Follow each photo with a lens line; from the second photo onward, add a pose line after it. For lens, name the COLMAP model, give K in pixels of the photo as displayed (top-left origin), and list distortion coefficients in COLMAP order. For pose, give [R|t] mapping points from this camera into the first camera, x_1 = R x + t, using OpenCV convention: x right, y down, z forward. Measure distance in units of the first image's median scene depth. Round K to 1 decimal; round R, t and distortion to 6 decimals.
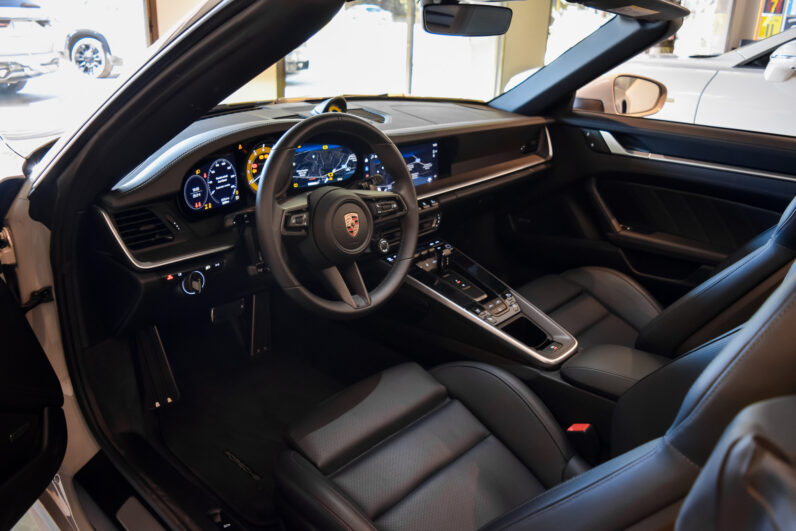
lens RADIAL K [[624.1, 0, 398.0], [0, 624.1, 265.5], [0, 0, 1]] dist [-0.094894, 0.001131]
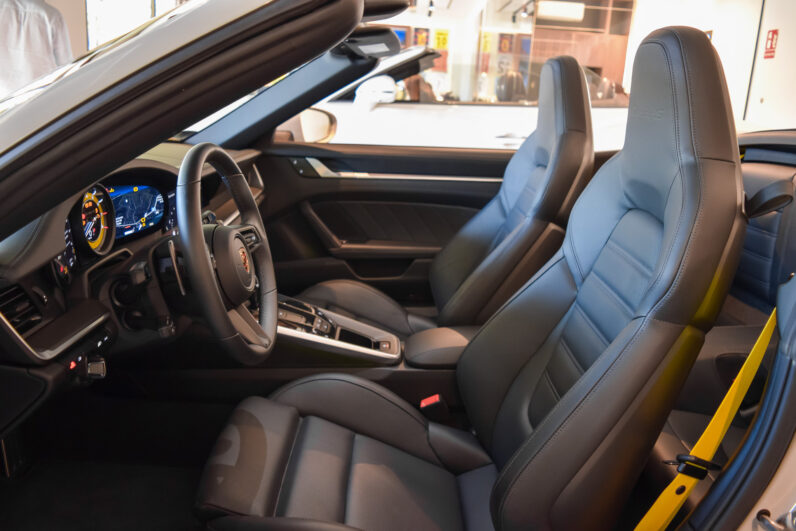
lens RADIAL K [[621.0, 0, 392.8], [0, 621.0, 267.7], [0, 0, 1]] dist [-0.075149, -0.001420]
pose [[0.730814, -0.176736, 0.659299, -0.425785], [0.221935, 0.974941, 0.015340, -0.016216], [-0.645488, 0.135111, 0.751725, 0.135746]]
